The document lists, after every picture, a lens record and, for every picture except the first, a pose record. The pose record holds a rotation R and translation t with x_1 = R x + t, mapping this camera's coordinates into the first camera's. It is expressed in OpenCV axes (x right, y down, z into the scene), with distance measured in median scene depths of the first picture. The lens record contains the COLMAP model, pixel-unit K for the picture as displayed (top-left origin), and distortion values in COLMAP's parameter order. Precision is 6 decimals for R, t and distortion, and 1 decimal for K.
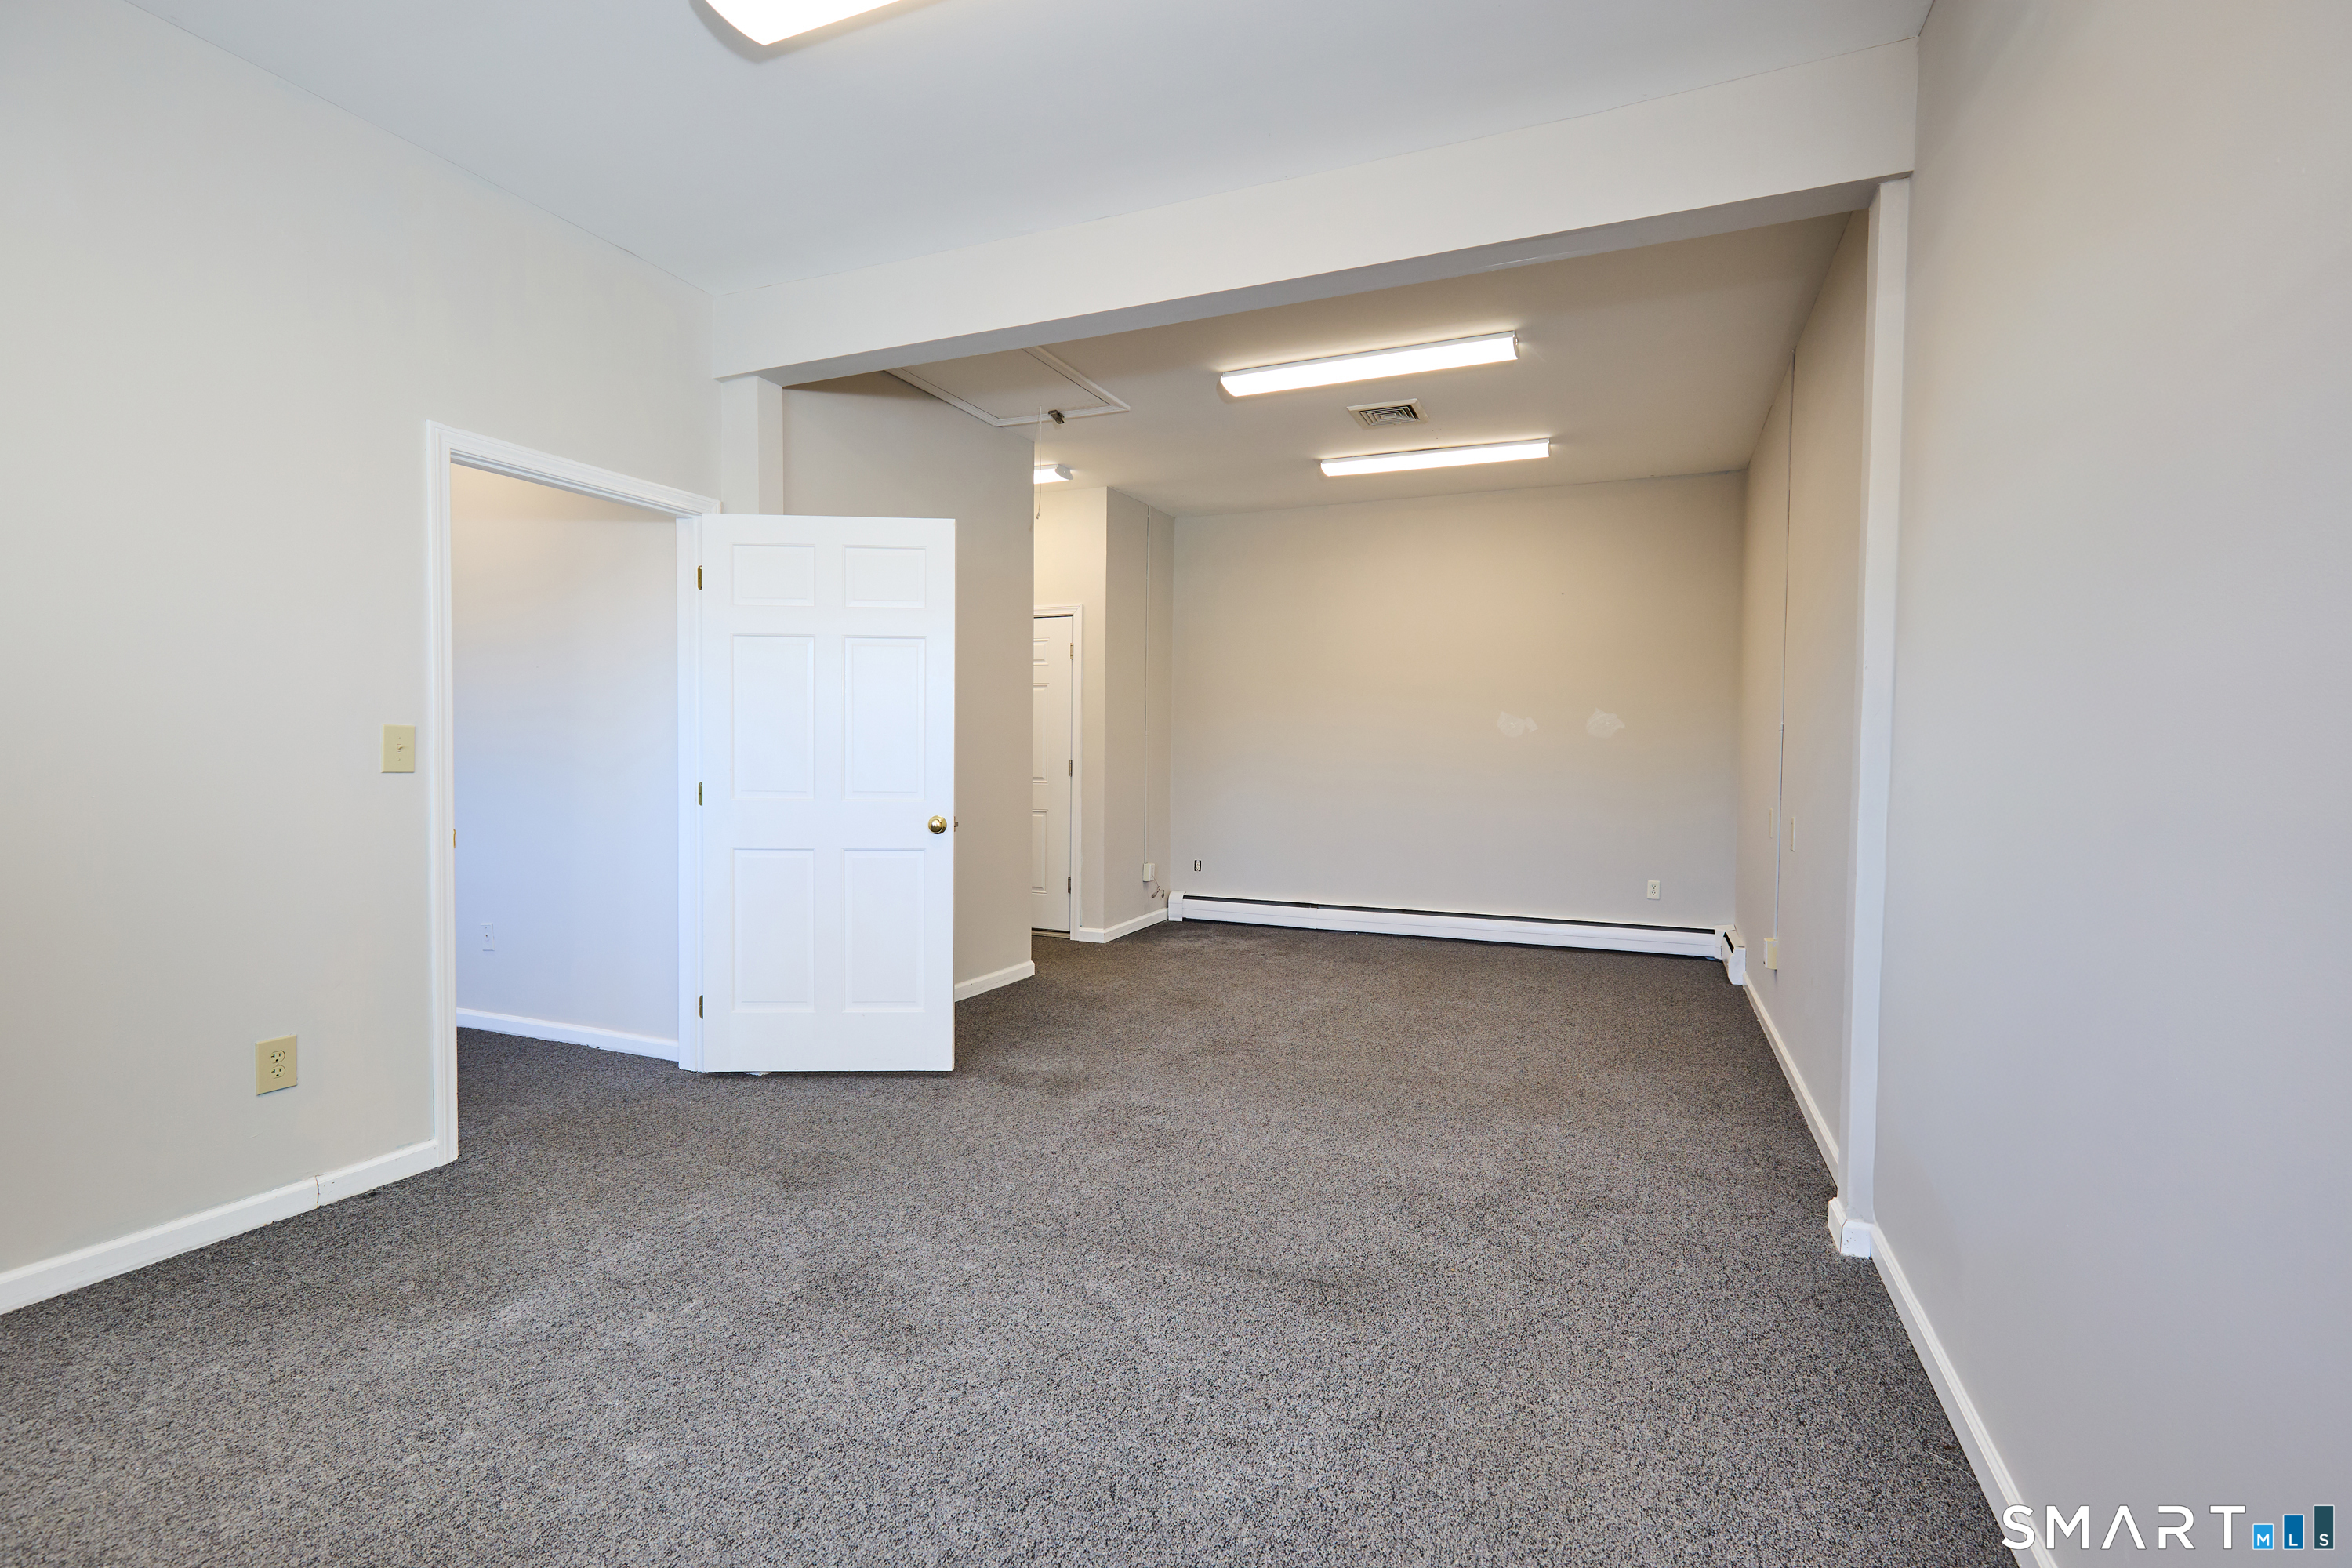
lens RADIAL K [[1071.8, 0, 1173.0], [0, 1071.8, 787.4], [0, 0, 1]] dist [0.002183, -0.000446]
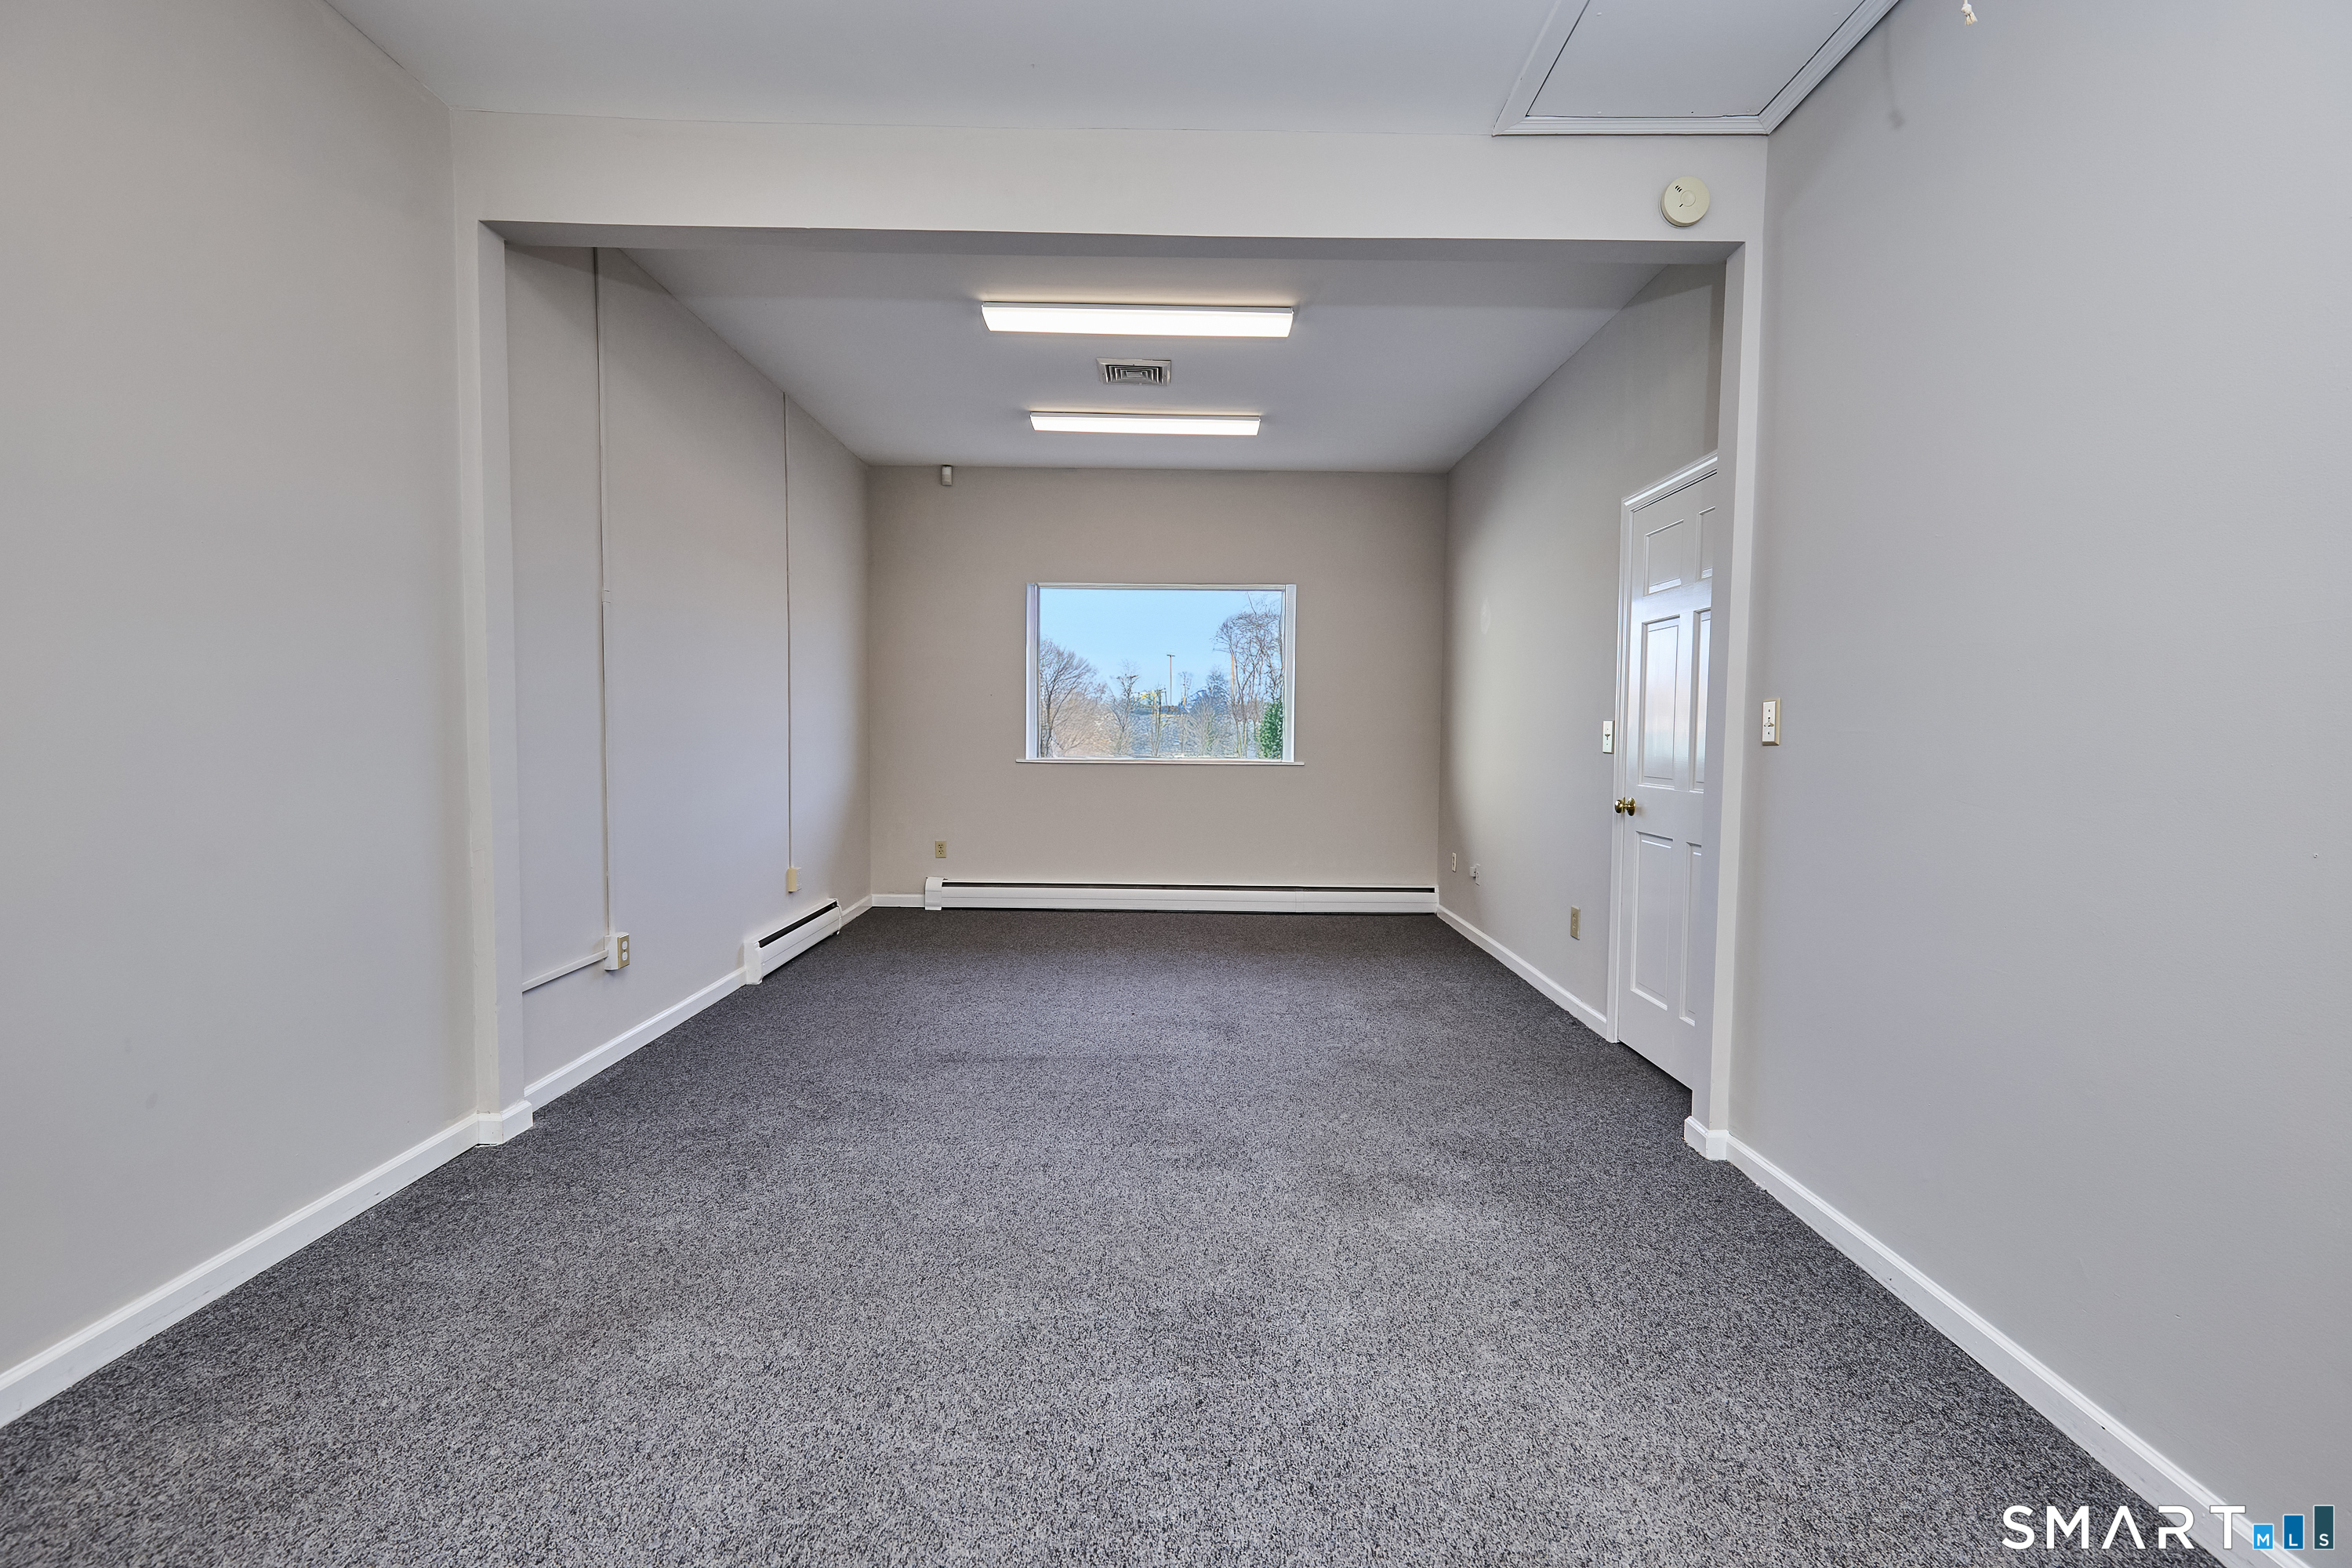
lens RADIAL K [[1077.6, 0, 1176.6], [0, 1077.6, 786.7], [0, 0, 1]] dist [0.002916, -0.000997]
pose [[-0.918013, 0.000898, -0.396550, 0.344860], [-0.033549, 0.996236, 0.079921, -0.057778], [0.395129, 0.086673, -0.914528, 1.880745]]
